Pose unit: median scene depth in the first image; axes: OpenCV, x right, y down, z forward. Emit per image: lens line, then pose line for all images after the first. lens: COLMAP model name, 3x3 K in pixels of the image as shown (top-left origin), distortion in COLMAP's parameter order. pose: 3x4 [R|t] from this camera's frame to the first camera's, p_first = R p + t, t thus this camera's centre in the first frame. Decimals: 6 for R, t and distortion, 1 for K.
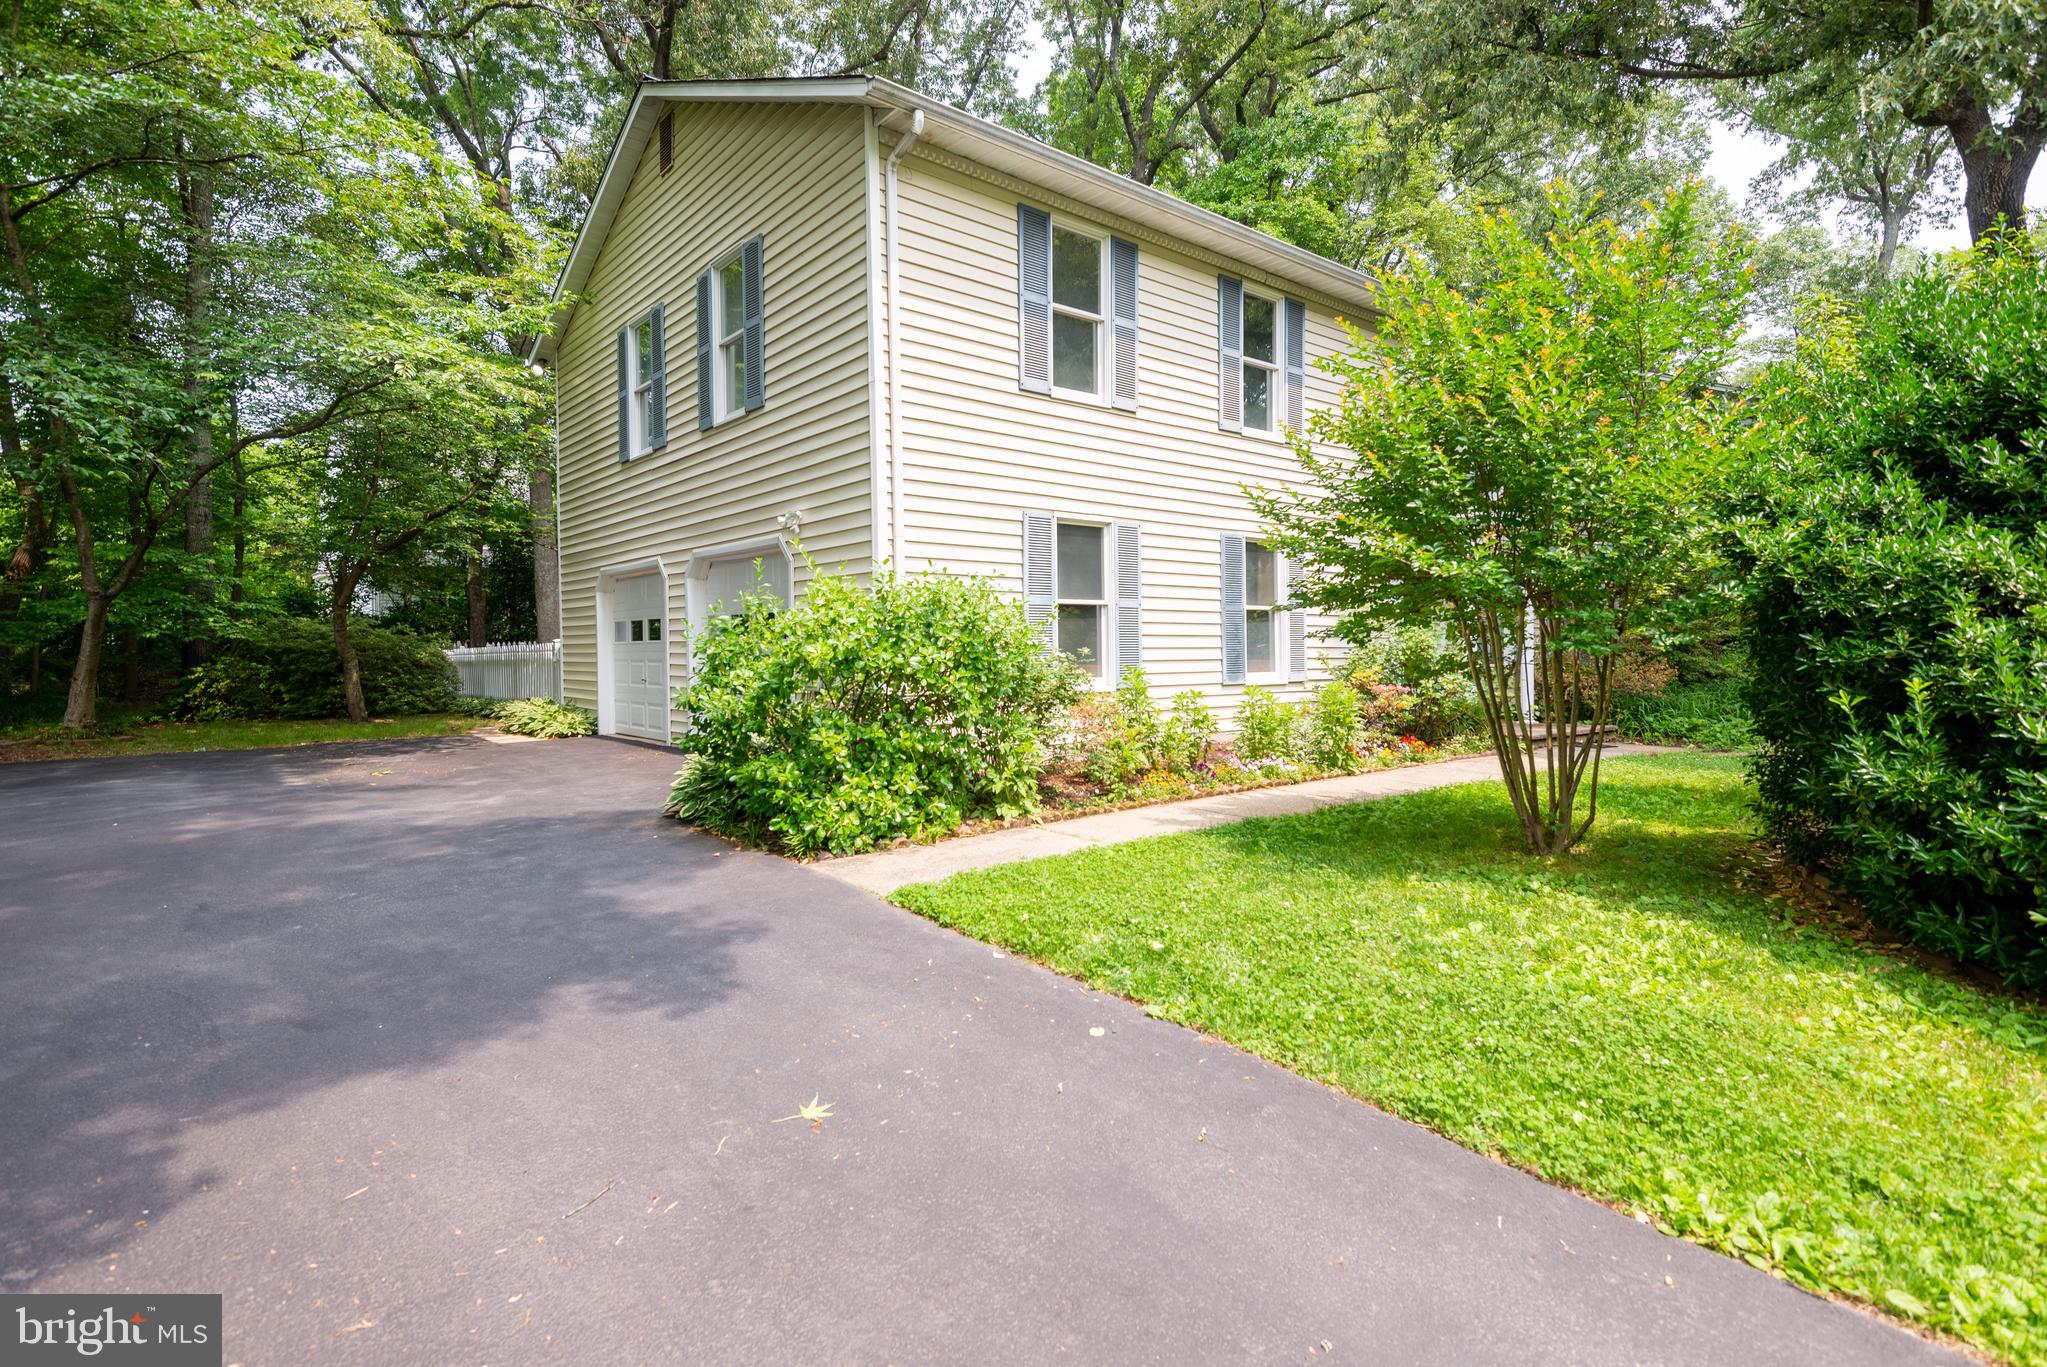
lens RADIAL K [[1015.3, 0, 1023.5], [0, 1015.3, 683.5], [0, 0, 1]] dist [-0.004084, -0.001454]
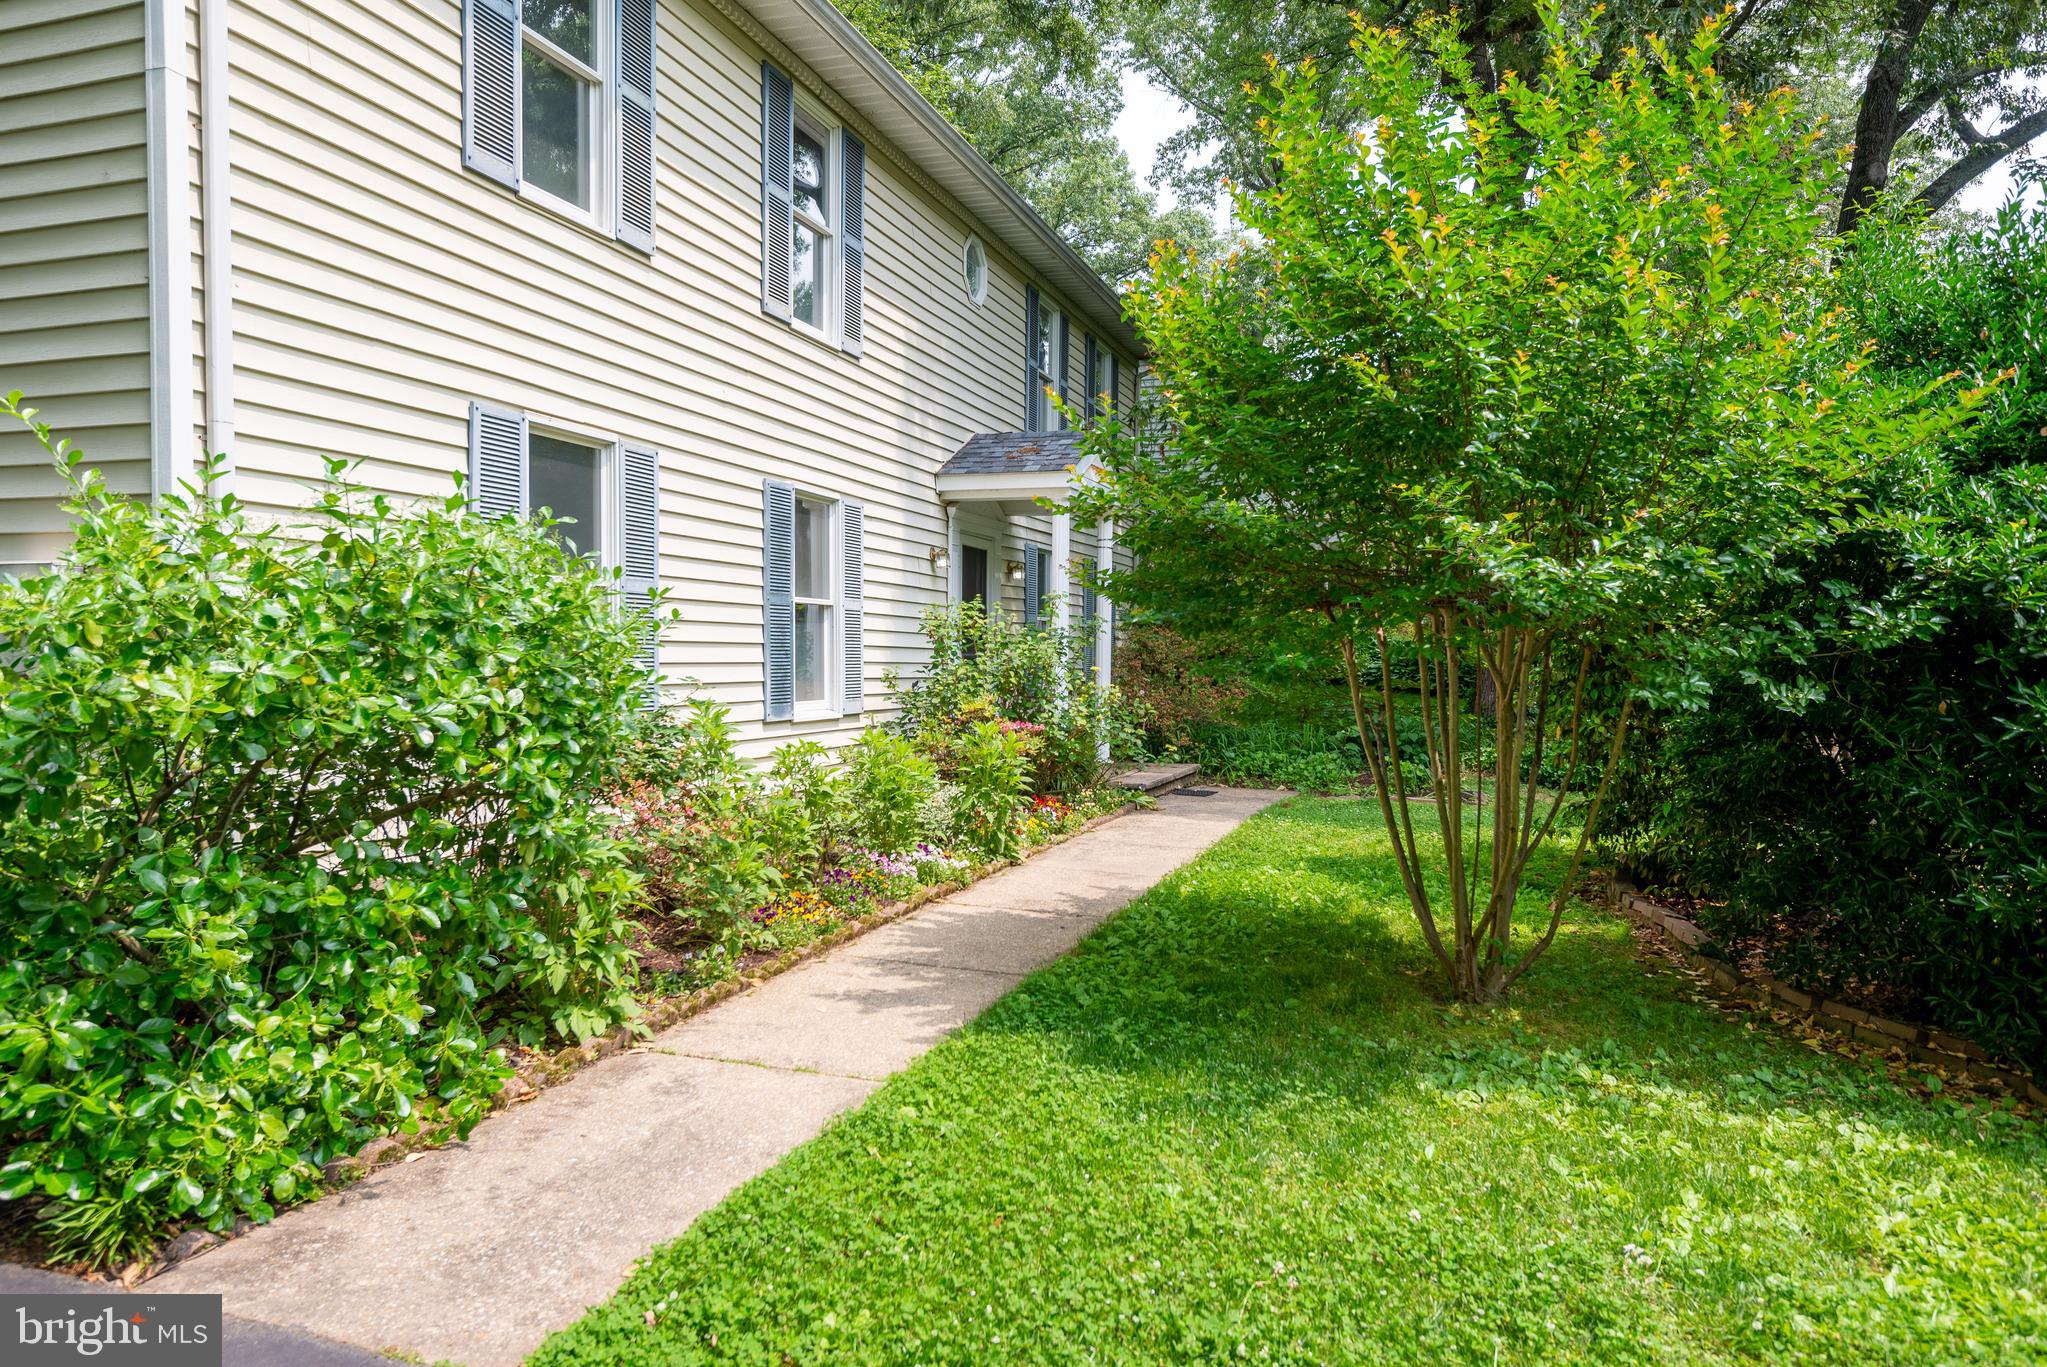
lens RADIAL K [[1331.8, 0, 1023.5], [0, 1331.8, 683.5], [0, 0, 1]] dist [0.006194, 0.000081]
pose [[0.846117, 0.000922, 0.532997, -0.120929], [0.004012, 0.999959, -0.008098, -0.017866], [-0.532983, 0.008991, 0.846078, 0.259275]]
